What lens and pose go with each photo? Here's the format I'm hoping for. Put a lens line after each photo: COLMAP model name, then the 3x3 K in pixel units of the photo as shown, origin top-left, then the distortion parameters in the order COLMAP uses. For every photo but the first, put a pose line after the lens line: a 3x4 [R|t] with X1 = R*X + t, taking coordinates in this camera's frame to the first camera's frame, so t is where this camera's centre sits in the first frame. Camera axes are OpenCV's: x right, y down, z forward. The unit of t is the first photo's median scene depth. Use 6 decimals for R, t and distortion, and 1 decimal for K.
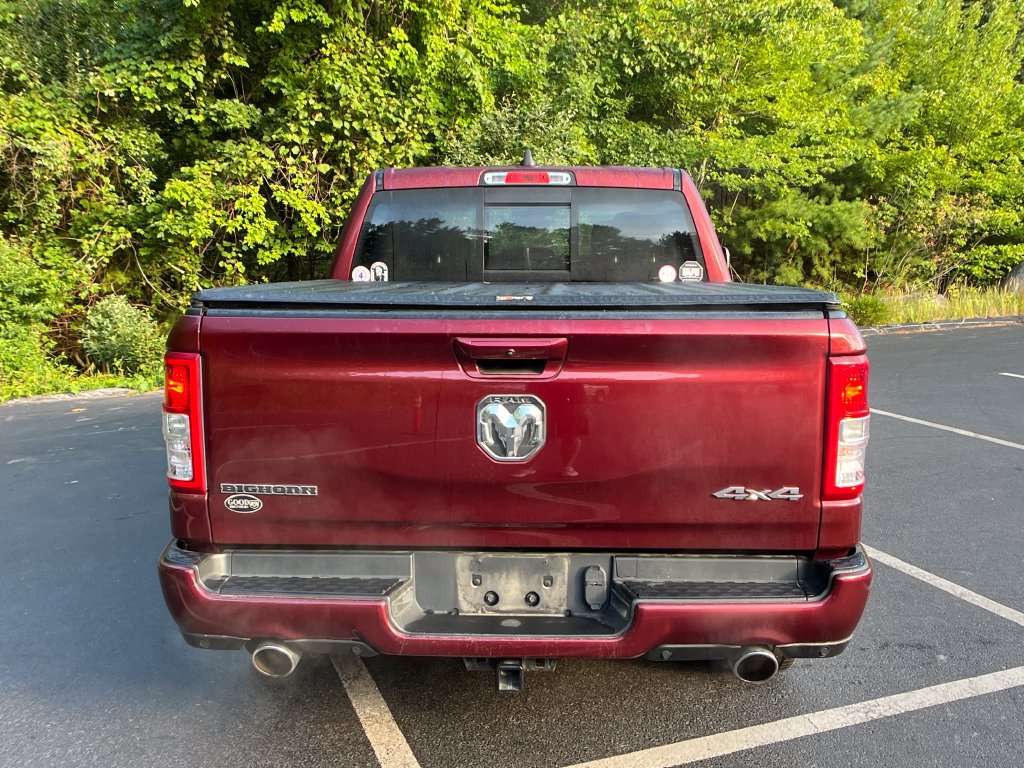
lens RADIAL K [[988.4, 0, 512.0], [0, 988.4, 384.0], [0, 0, 1]] dist [0.041584, -0.105840]
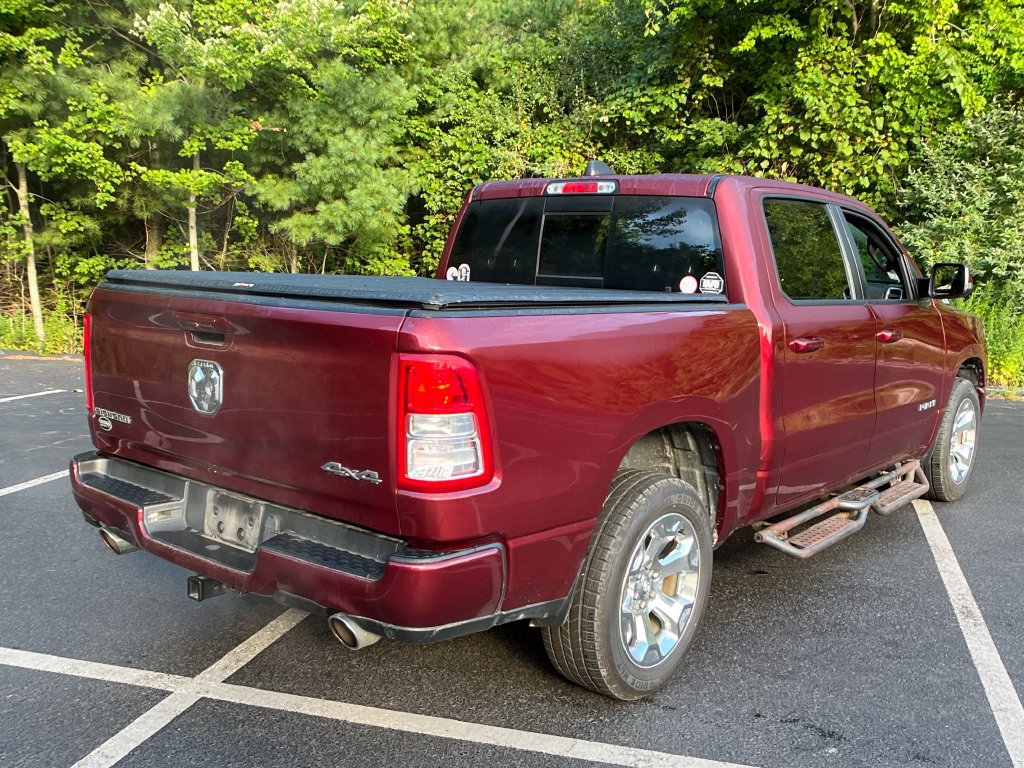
lens RADIAL K [[988.4, 0, 512.0], [0, 988.4, 384.0], [0, 0, 1]] dist [0.041584, -0.105840]
pose [[0.794511, 0.102695, -0.598502, 0.204629], [-0.112234, 0.993450, 0.021473, -0.005788], [0.596787, 0.050112, 0.800833, 0.045395]]
